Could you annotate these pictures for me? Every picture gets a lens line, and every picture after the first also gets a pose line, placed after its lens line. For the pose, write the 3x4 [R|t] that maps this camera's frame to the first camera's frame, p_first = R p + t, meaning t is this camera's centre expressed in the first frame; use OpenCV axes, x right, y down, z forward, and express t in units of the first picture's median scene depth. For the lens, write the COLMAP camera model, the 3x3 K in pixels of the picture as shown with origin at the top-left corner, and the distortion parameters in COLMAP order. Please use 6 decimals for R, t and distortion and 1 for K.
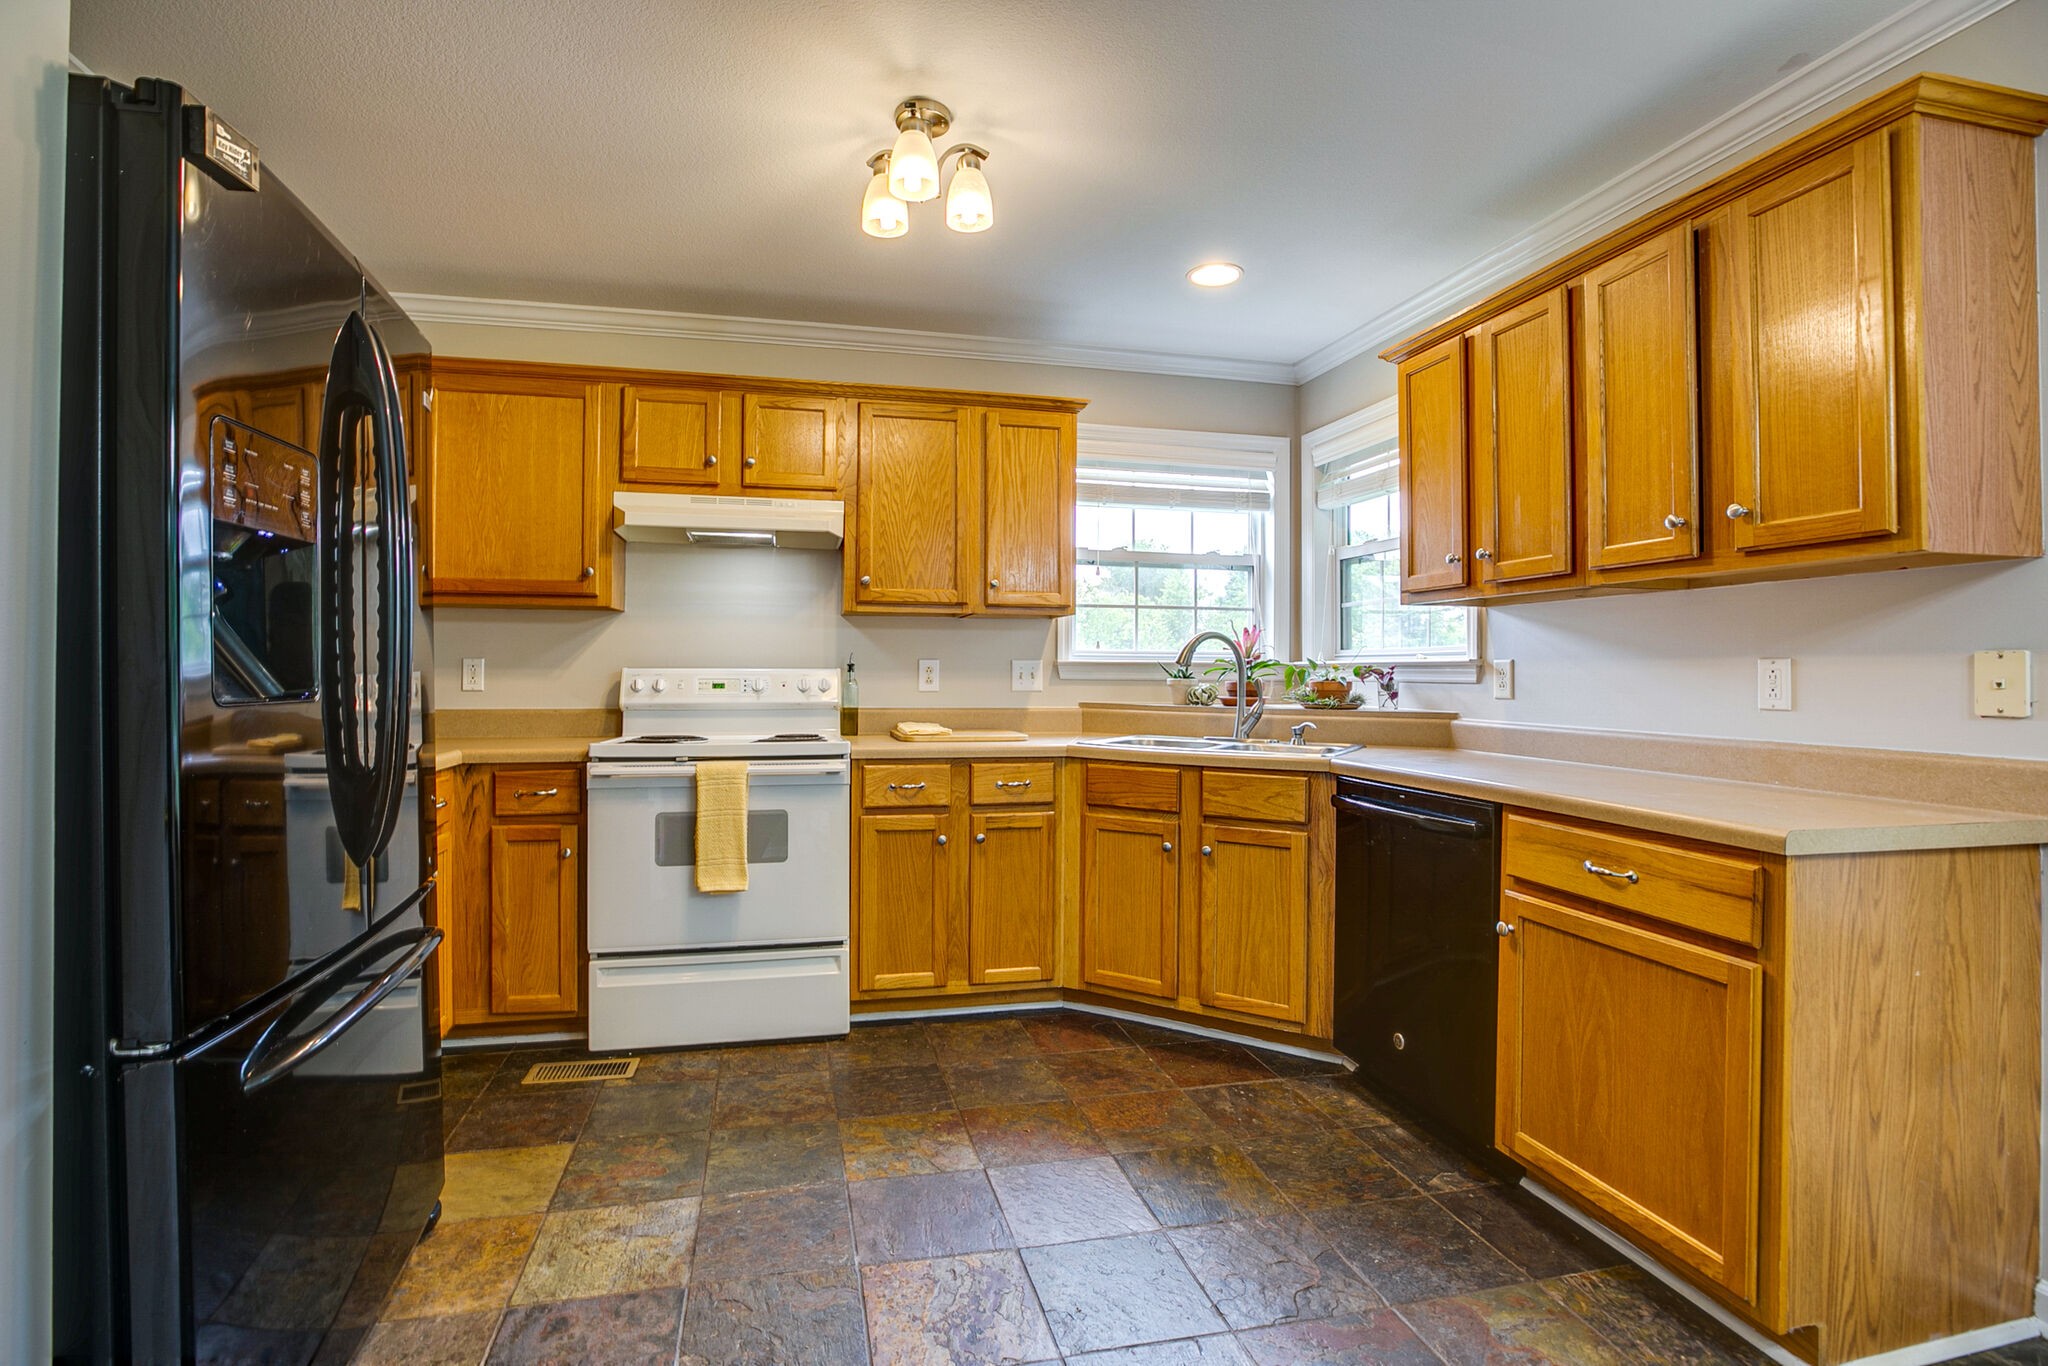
lens RADIAL K [[959.2, 0, 998.1], [0, 959.2, 670.3], [0, 0, 1]] dist [-0.027791, 0.000873]
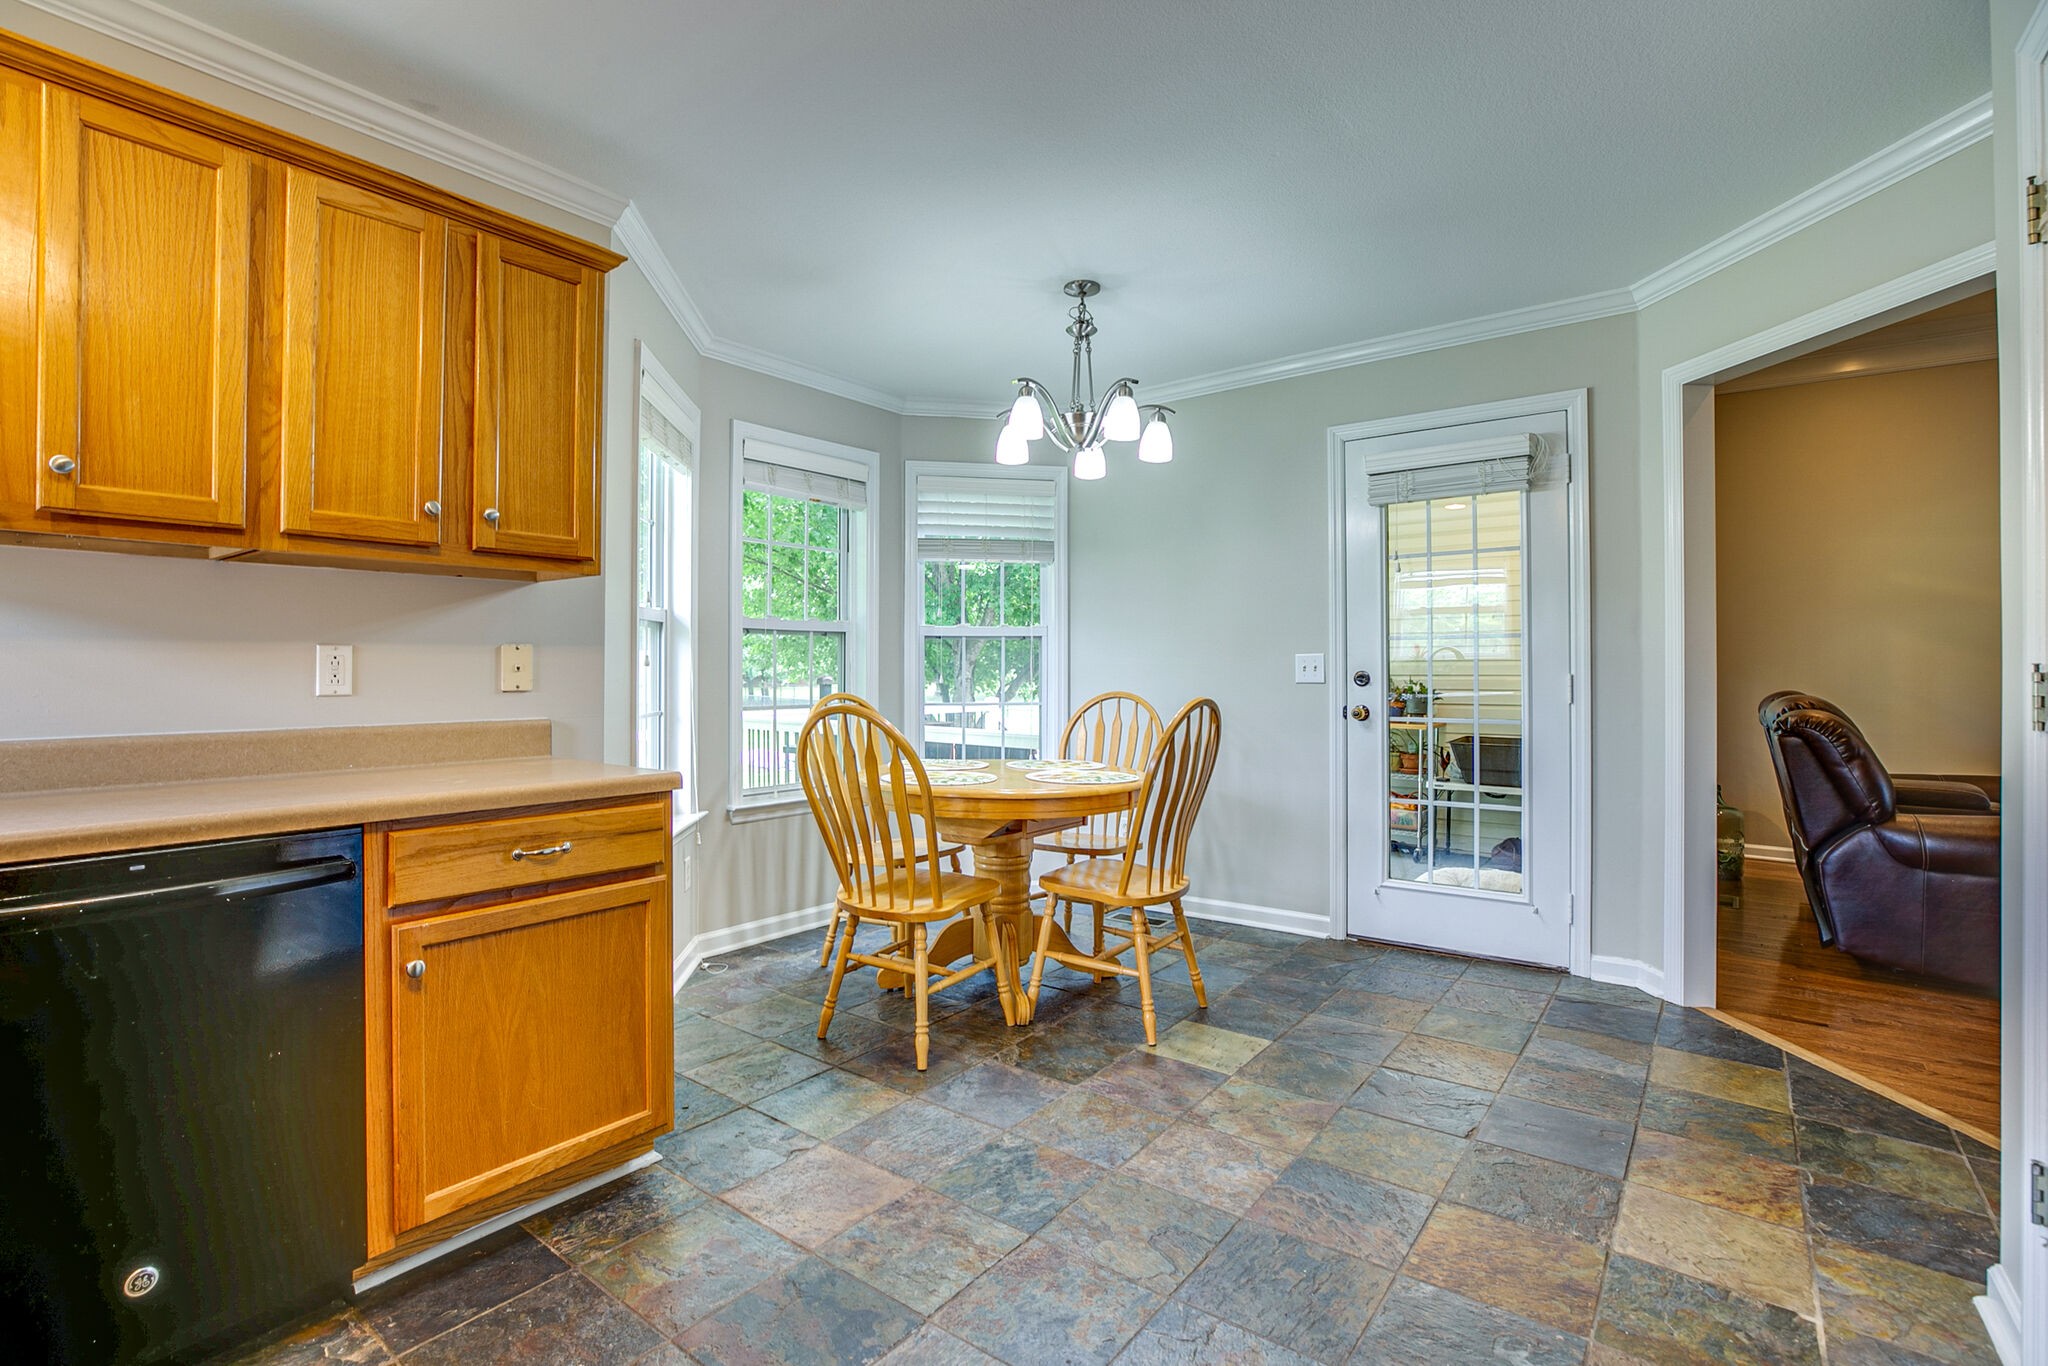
lens RADIAL K [[959.2, 0, 998.1], [0, 959.2, 670.3], [0, 0, 1]] dist [-0.027791, 0.000873]
pose [[-0.639436, -0.009345, 0.768788, -0.467195], [-0.007613, 0.999954, 0.005822, 0.003926], [-0.768807, -0.002130, -0.639478, 1.252122]]
